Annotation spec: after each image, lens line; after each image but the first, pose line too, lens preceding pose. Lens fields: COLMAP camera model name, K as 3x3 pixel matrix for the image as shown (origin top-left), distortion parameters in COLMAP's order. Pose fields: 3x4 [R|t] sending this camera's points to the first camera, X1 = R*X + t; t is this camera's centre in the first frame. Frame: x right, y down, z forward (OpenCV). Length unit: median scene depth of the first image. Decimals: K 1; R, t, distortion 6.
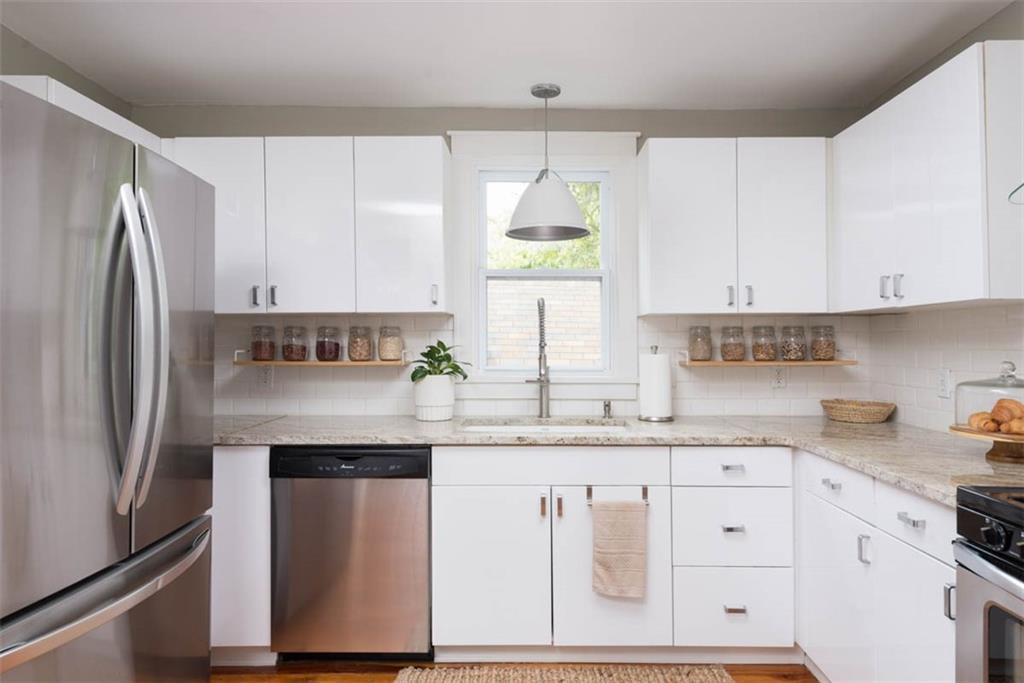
lens RADIAL K [[602.0, 0, 512.0], [0, 602.0, 341.5], [0, 0, 1]] dist [0.024871, -0.000772]
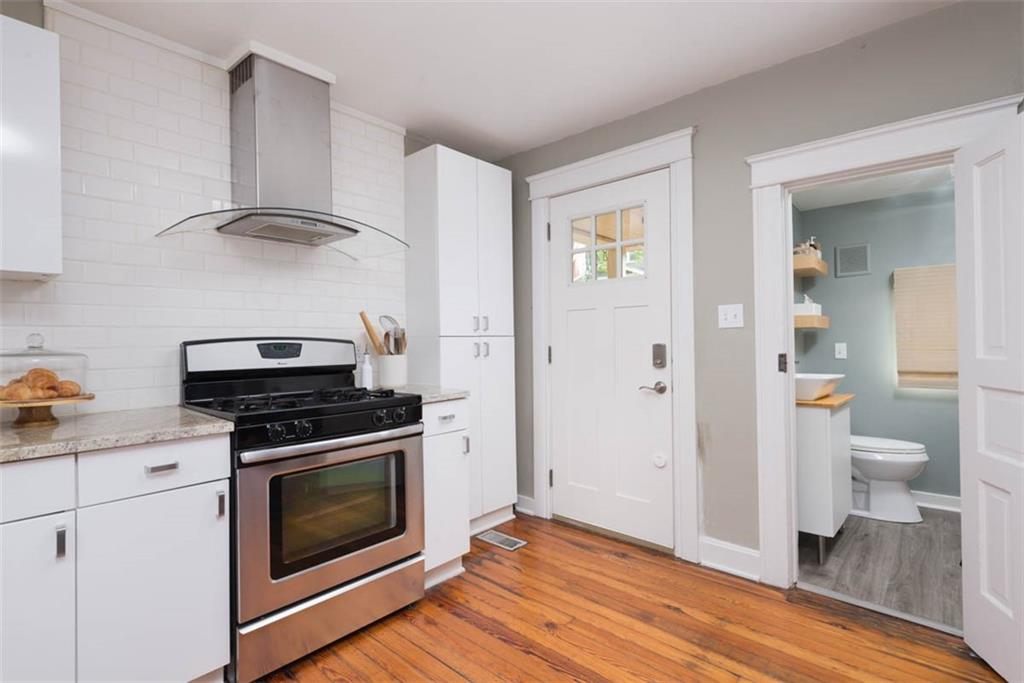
lens RADIAL K [[496.2, 0, 512.0], [0, 496.2, 341.5], [0, 0, 1]] dist [0.002312, 0.000054]
pose [[-0.751166, 0.007135, 0.660075, -0.295614], [0.009718, 0.999953, 0.000250, 0.040726], [-0.660042, 0.006602, -0.751200, 0.820615]]
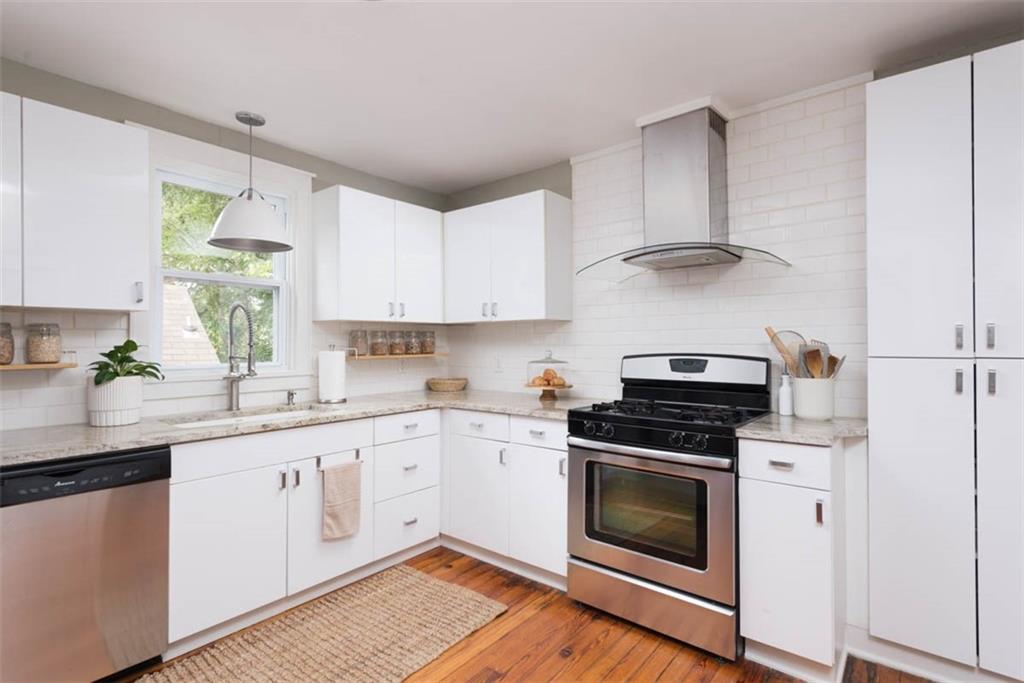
lens RADIAL K [[496.2, 0, 512.0], [0, 496.2, 341.5], [0, 0, 1]] dist [0.002312, 0.000054]
pose [[0.635964, -0.000438, 0.771719, -0.396461], [0.002456, 0.999996, -0.001457, 0.003849], [-0.771715, 0.002821, 0.635962, 0.037005]]
